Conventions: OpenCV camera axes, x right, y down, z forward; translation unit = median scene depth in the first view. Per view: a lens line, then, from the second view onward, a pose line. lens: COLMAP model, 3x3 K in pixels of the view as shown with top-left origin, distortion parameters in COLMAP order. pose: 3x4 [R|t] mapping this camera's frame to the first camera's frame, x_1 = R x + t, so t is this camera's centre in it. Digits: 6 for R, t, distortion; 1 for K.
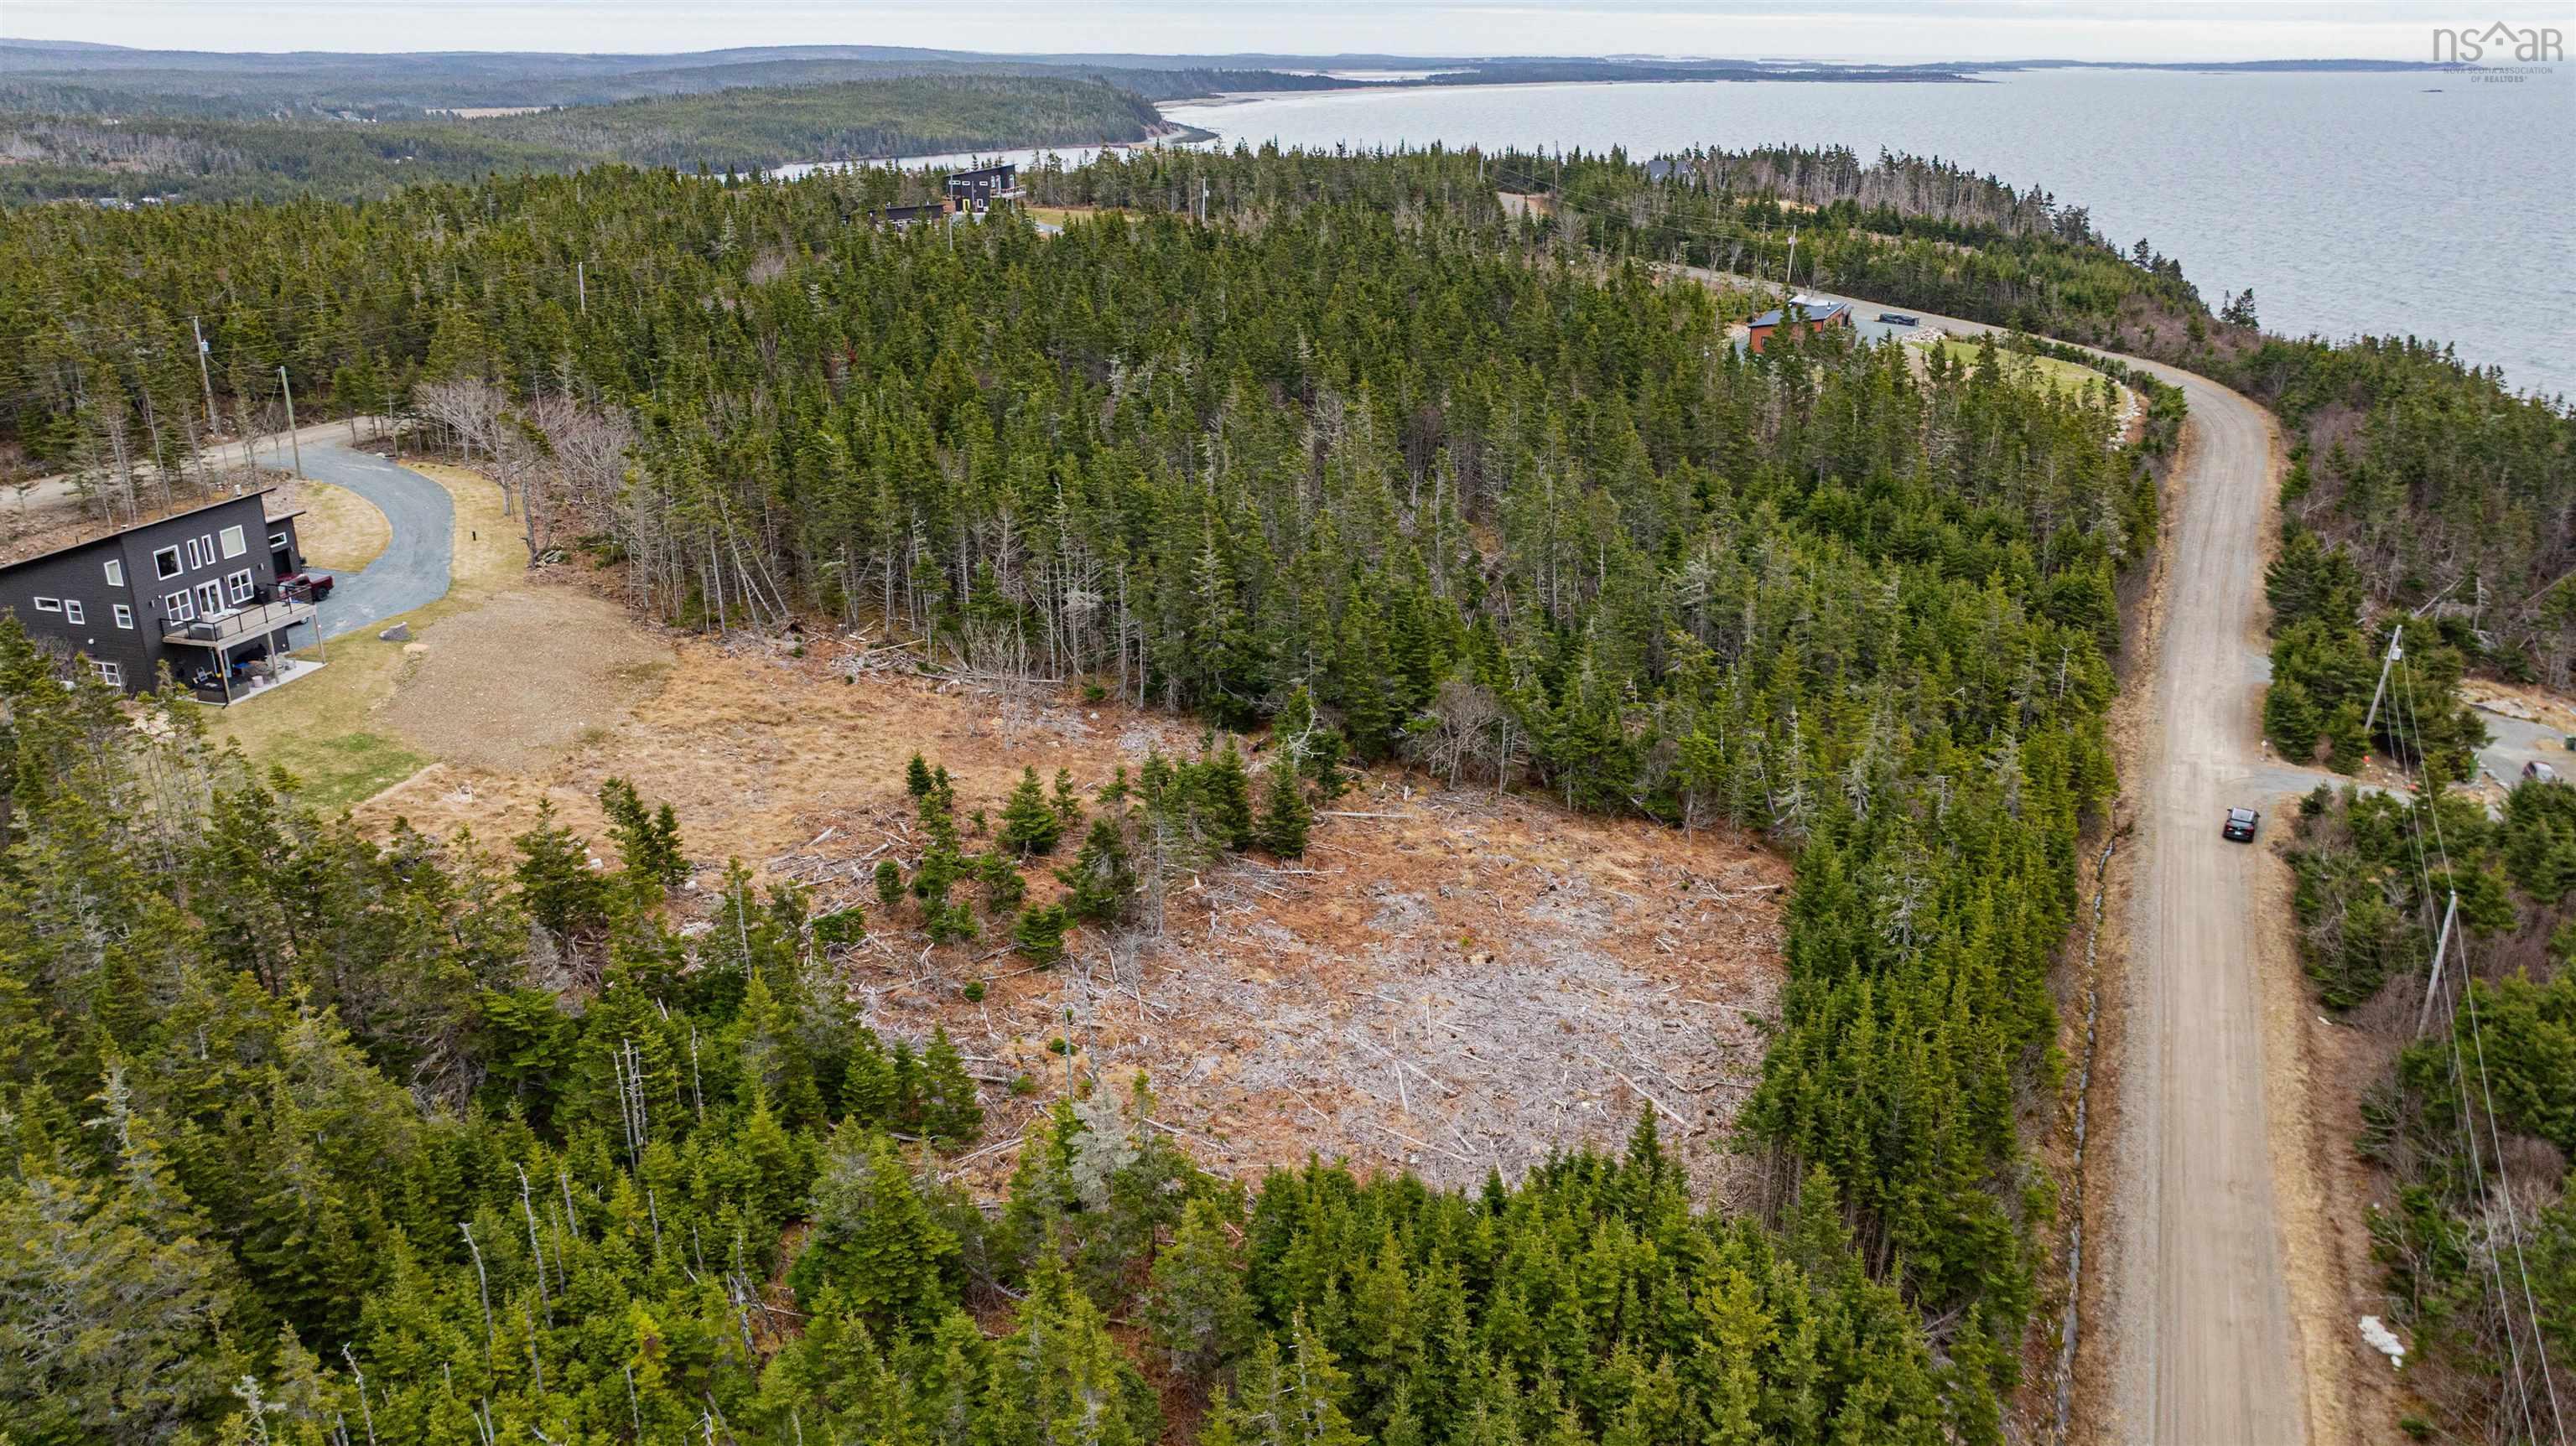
lens RADIAL K [[1919.7, 0, 1283.1], [0, 1919.7, 716.0], [0, 0, 1]] dist [-0.009873, -0.026208]
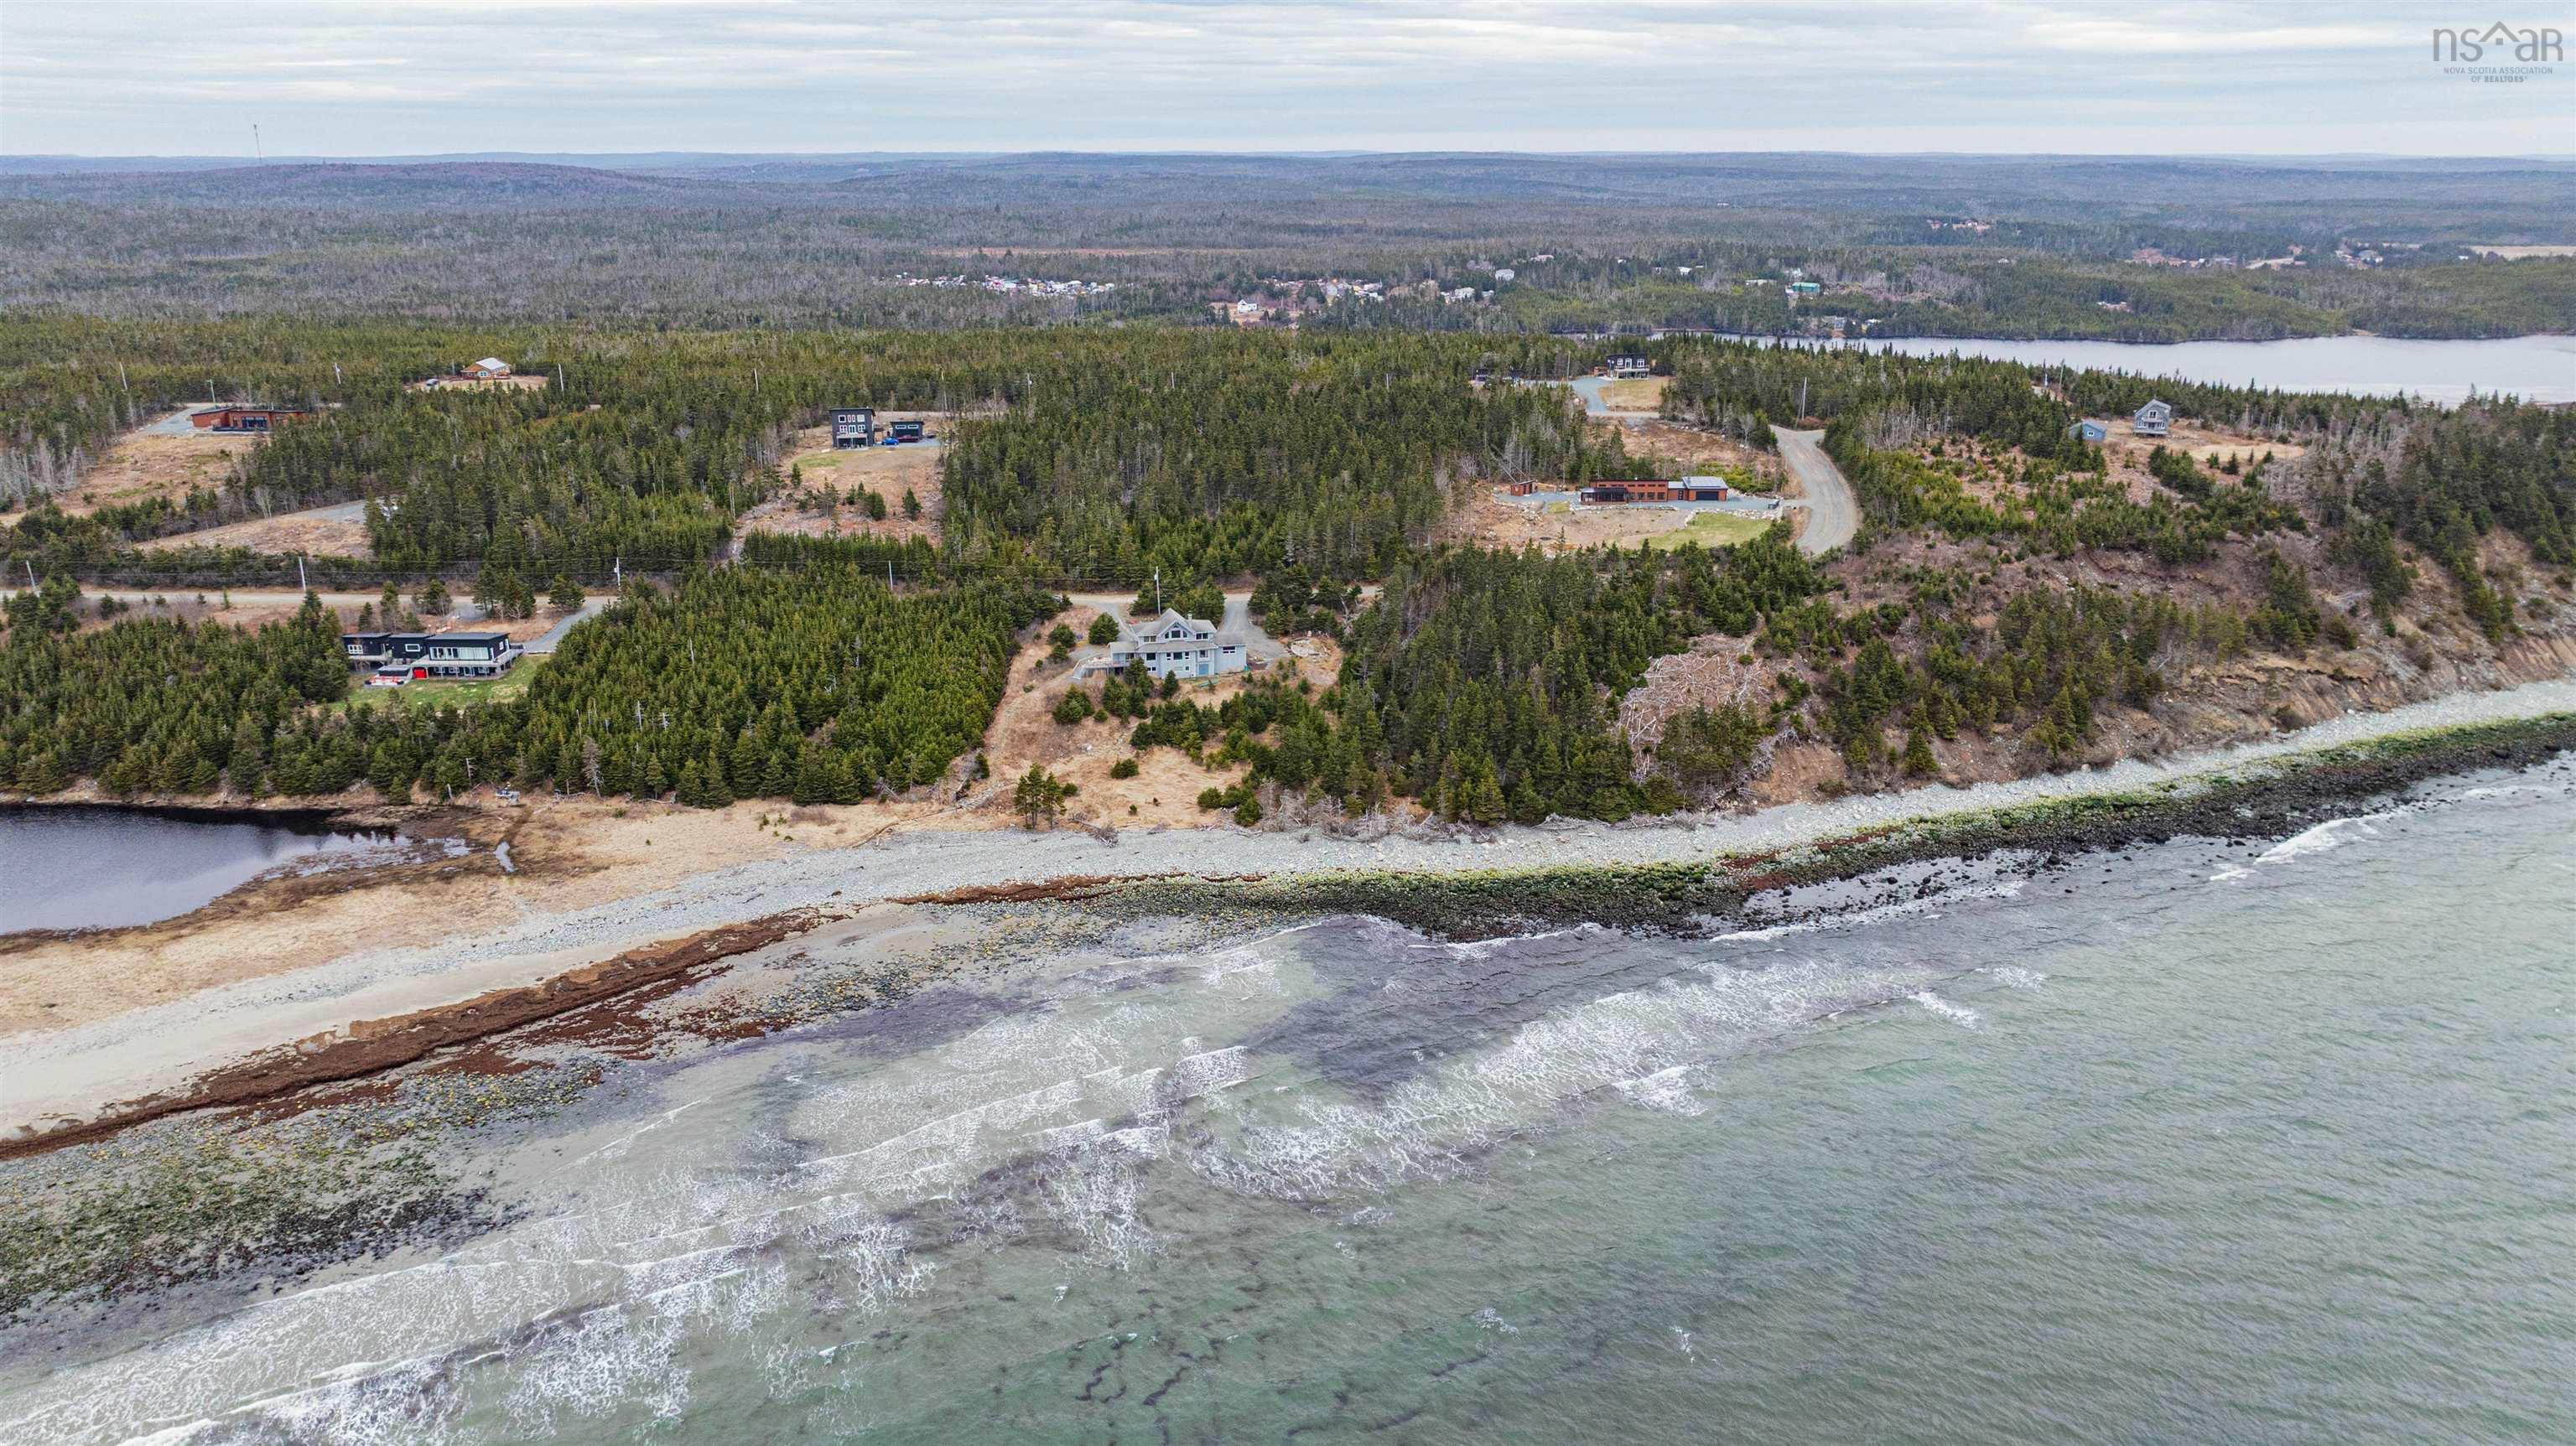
lens RADIAL K [[1908.2, 0, 1298.0], [0, 1908.2, 726.5], [0, 0, 1]] dist [-0.018752, -0.006498]
pose [[0.419362, 0.267534, -0.867503, 4.045942], [-0.301785, 0.942327, 0.144723, -0.374487], [0.856190, 0.201108, 0.475914, -0.108963]]
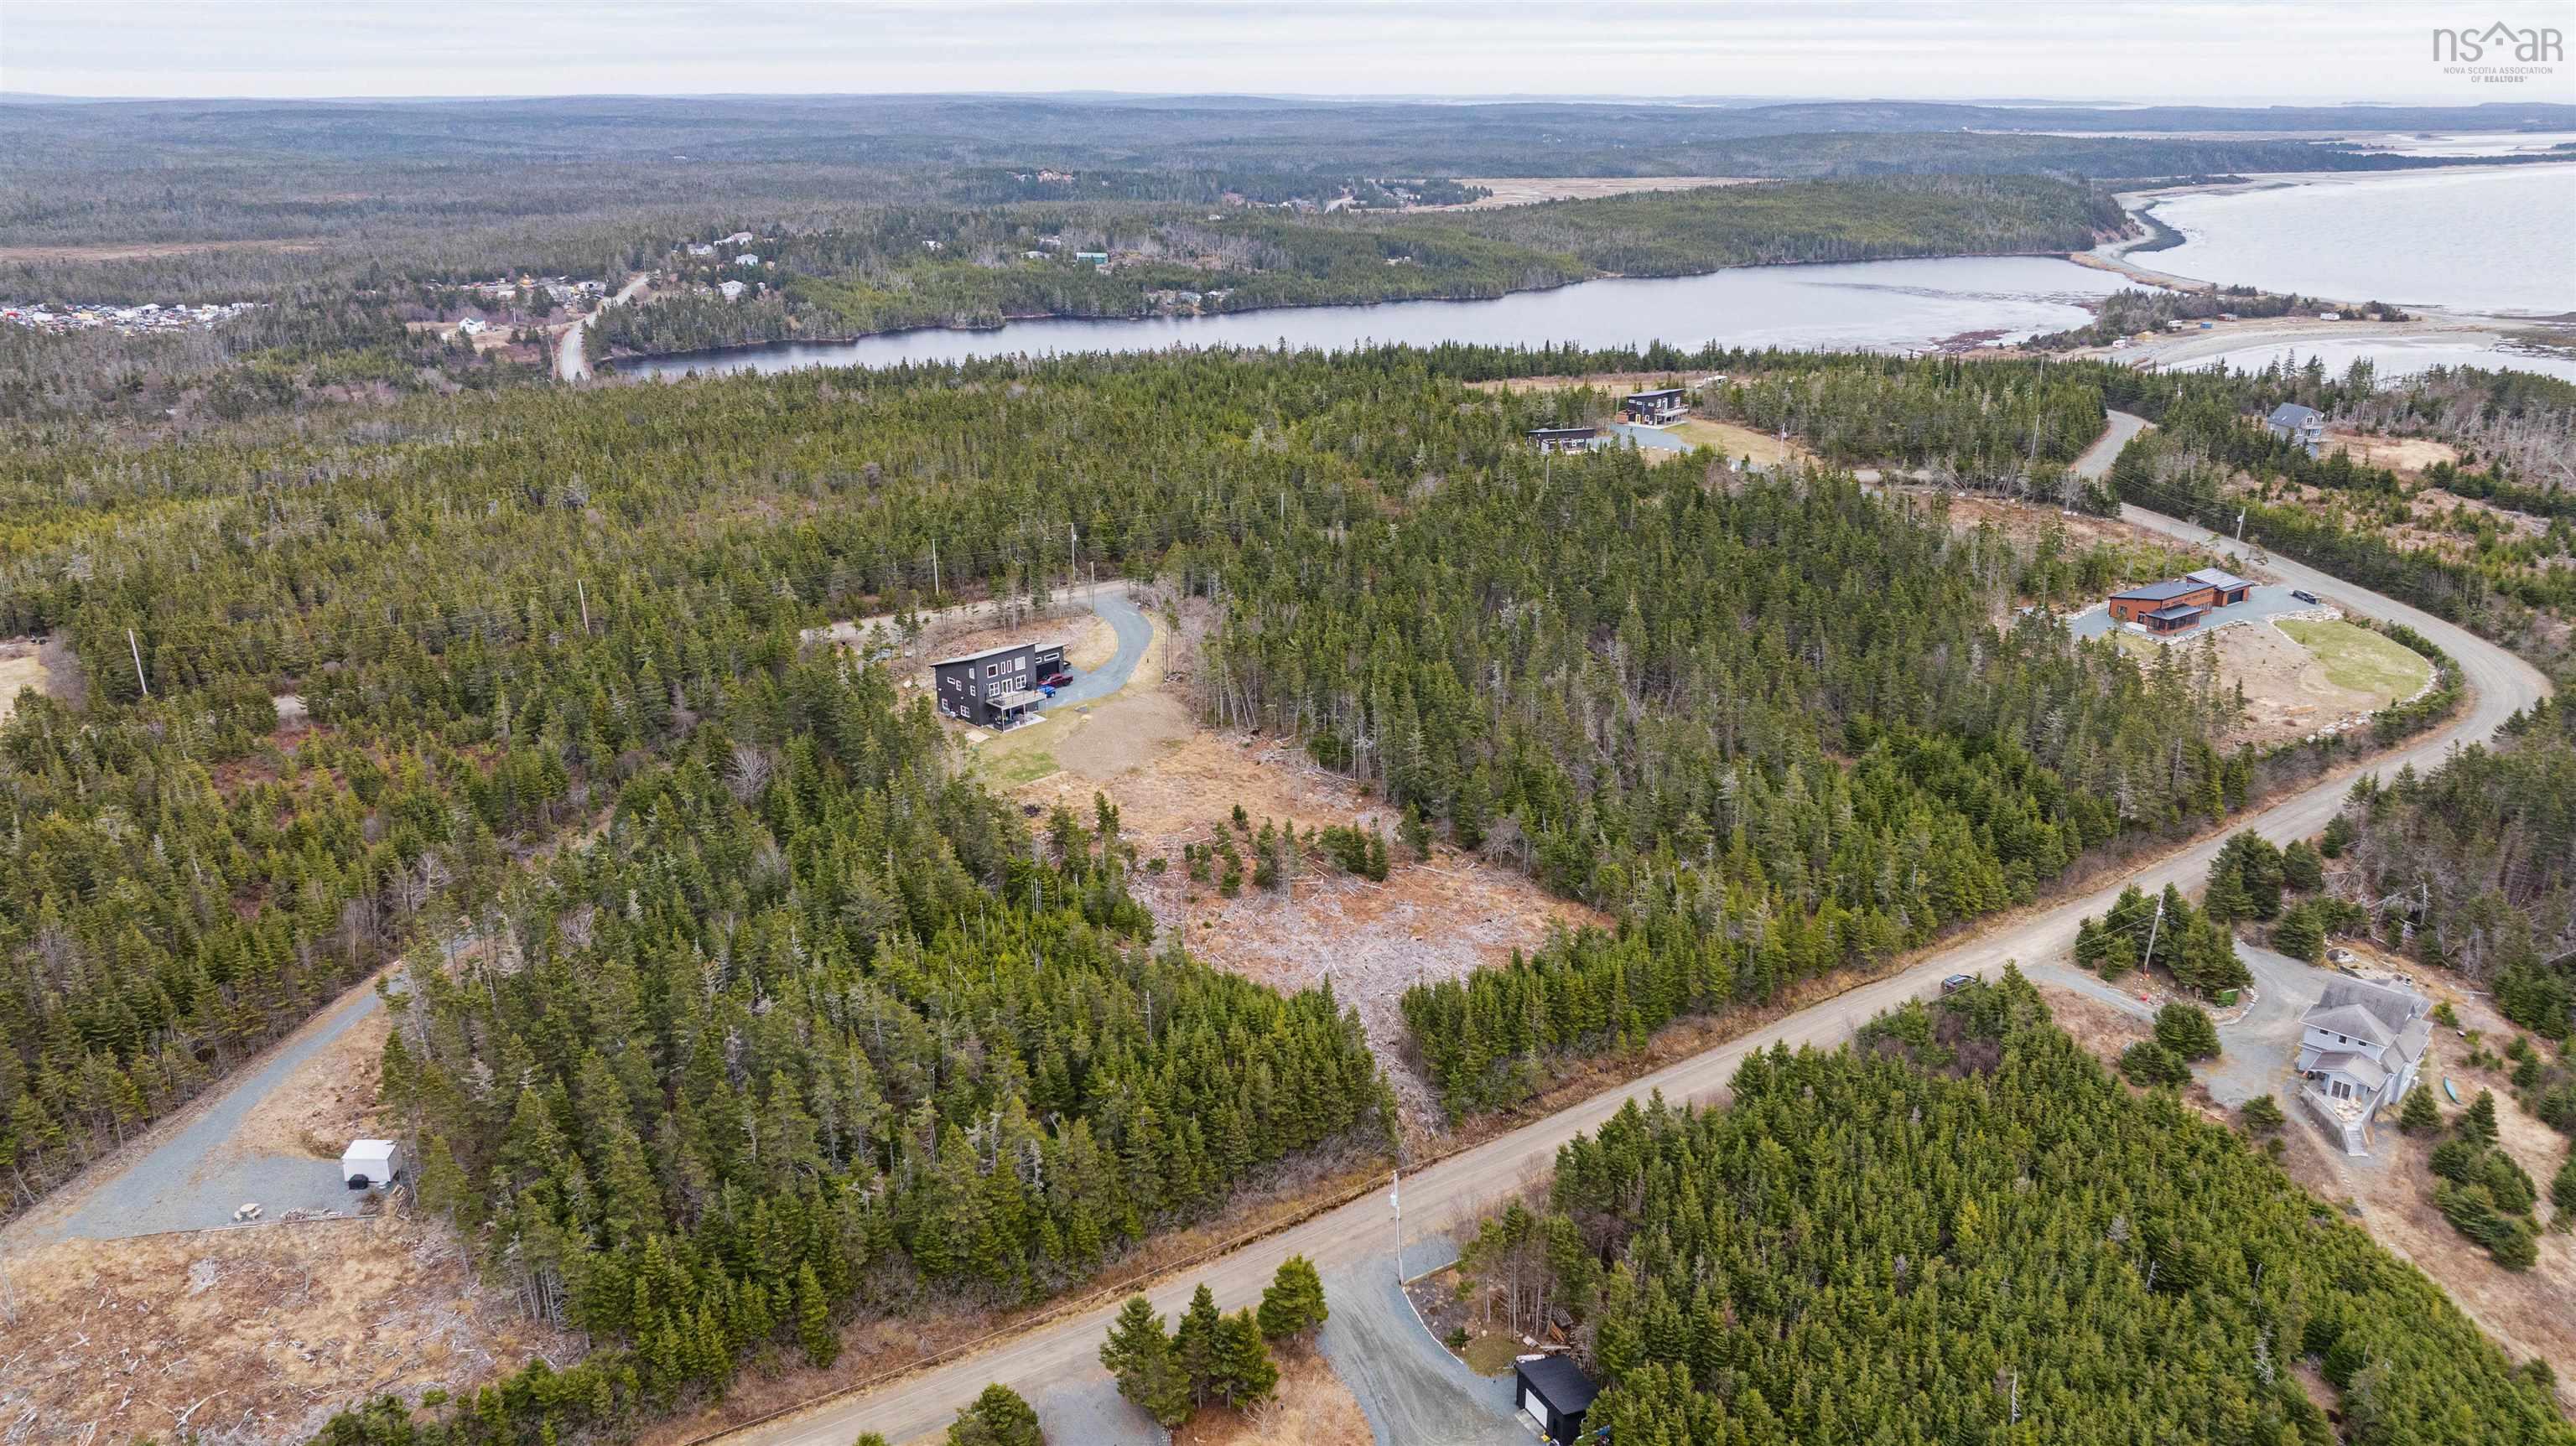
lens RADIAL K [[1883.5, 0, 1286.1], [0, 1883.5, 724.1], [0, 0, 1]] dist [-0.028612, 0.000629]
pose [[0.870625, 0.162504, -0.464333, 0.863781], [-0.166760, 0.985471, 0.032213, -0.151097], [0.462821, 0.049387, 0.885075, -0.947434]]
